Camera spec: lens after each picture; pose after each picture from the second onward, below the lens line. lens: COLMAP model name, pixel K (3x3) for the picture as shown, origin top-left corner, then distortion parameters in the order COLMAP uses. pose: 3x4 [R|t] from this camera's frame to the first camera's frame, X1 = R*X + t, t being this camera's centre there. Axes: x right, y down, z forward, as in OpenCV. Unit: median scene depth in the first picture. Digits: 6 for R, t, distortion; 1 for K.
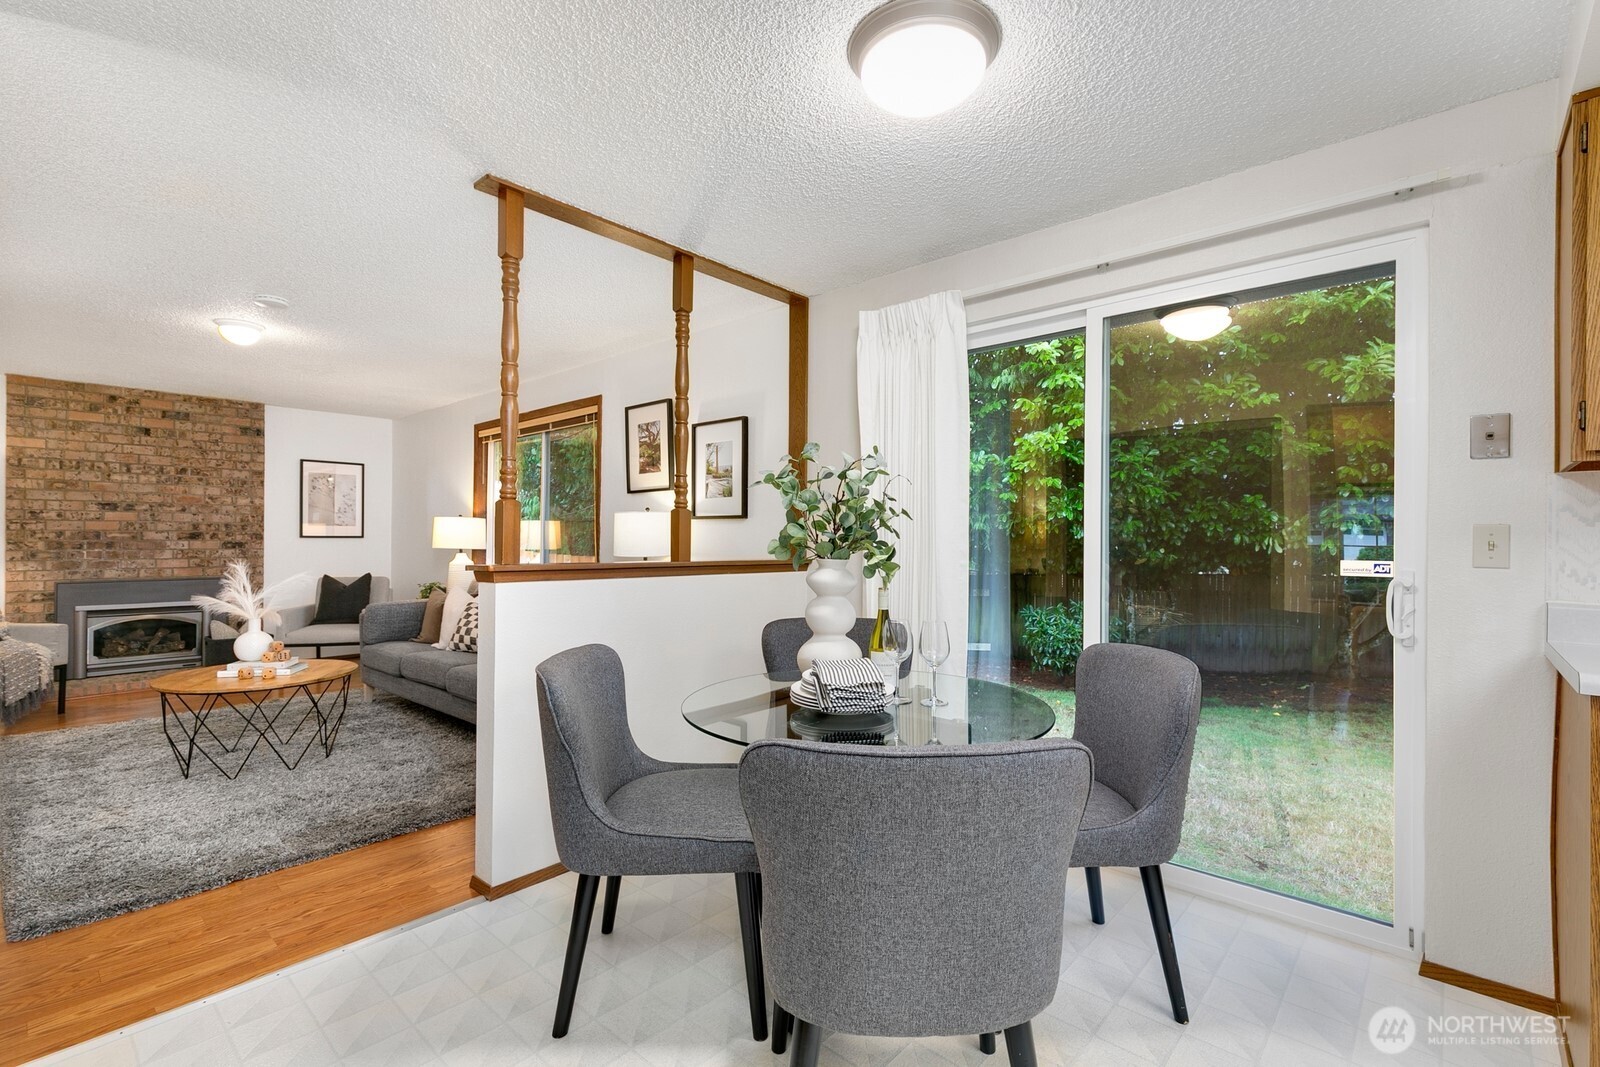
lens RADIAL K [[717.4, 0, 804.1], [0, 717.4, 535.5], [0, 0, 1]] dist [0.009558, -0.001961]
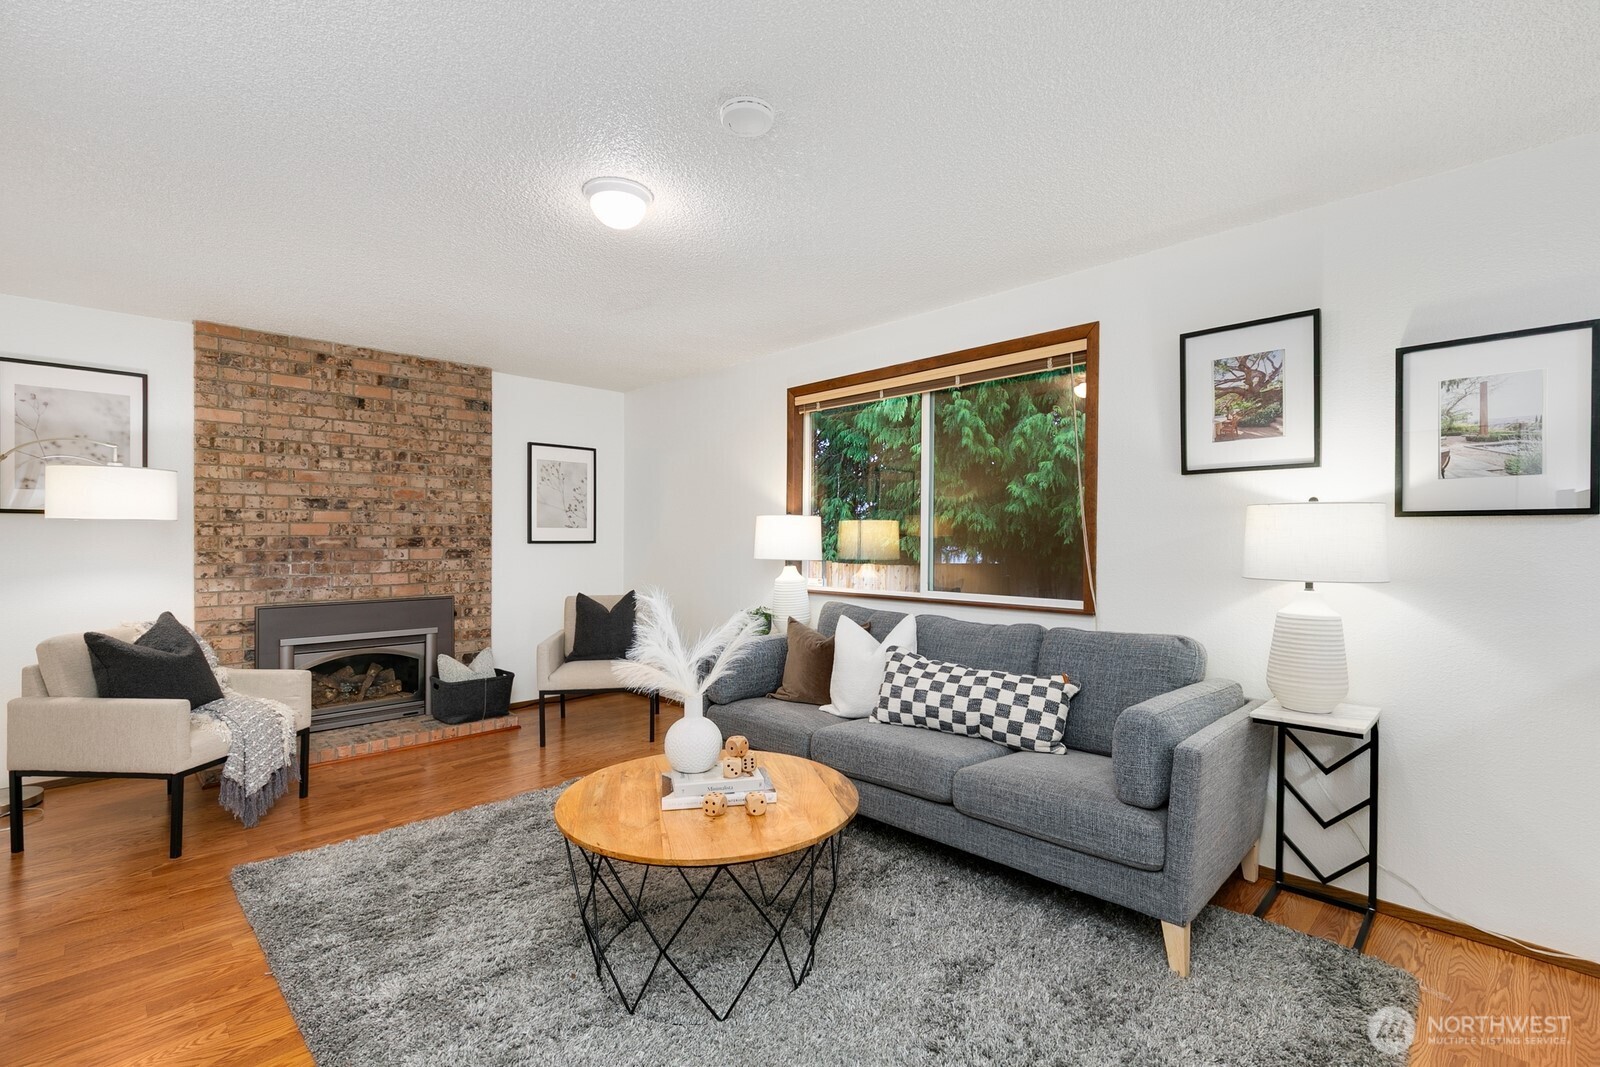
lens RADIAL K [[717.4, 0, 808.1], [0, 717.4, 536.7], [0, 0, 1]] dist [0.009558, -0.001961]
pose [[0.998475, -0.002898, -0.055136, -0.415420], [0.003096, 0.999989, 0.003502, -0.007039], [0.055125, -0.003668, 0.998473, 0.287324]]
